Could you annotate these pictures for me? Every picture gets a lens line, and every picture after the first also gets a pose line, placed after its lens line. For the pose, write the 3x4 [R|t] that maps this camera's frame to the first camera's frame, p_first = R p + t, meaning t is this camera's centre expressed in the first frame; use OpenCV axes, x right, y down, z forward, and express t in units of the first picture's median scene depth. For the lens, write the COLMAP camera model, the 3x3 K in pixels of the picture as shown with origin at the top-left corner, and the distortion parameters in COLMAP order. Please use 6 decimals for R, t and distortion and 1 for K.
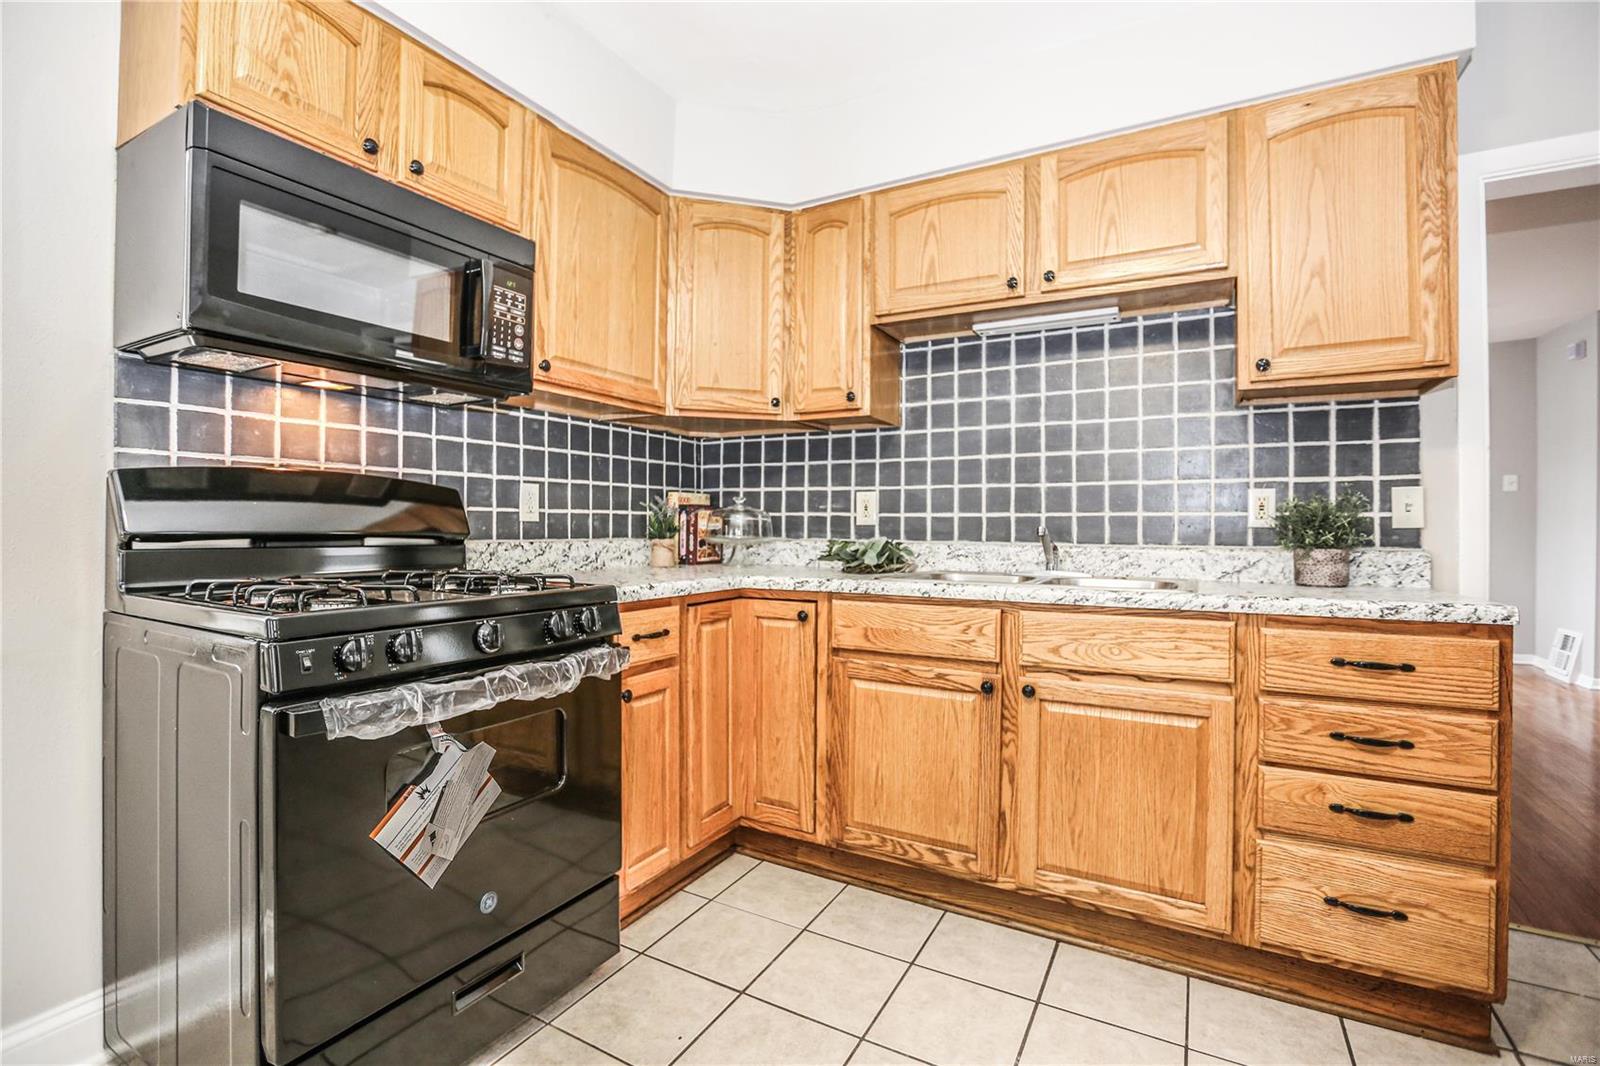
lens RADIAL K [[735.8, 0, 794.8], [0, 735.8, 527.4], [0, 0, 1]] dist [-0.038655, 0.007394]
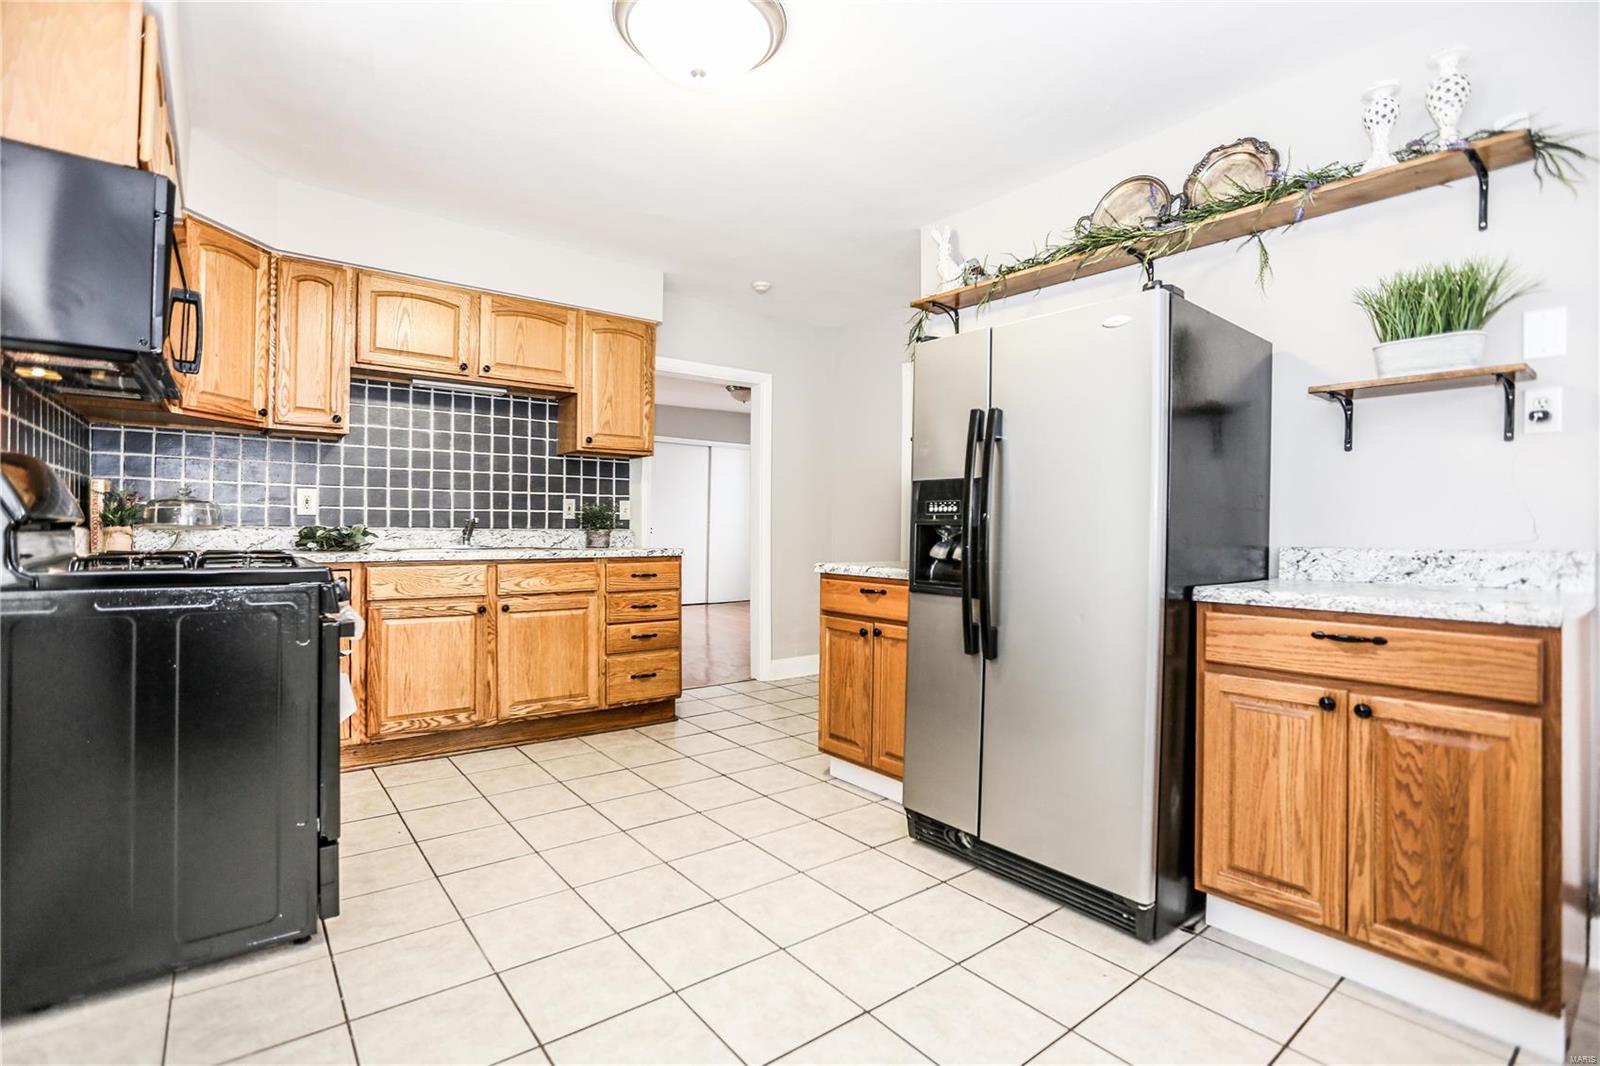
lens RADIAL K [[735.8, 0, 797.4], [0, 735.8, 528.5], [0, 0, 1]] dist [-0.038655, 0.007394]
pose [[0.382015, -0.003833, 0.924148, -0.968535], [-0.002687, 0.999983, 0.005258, 0.014021], [-0.924152, -0.004492, 0.381998, -0.319417]]
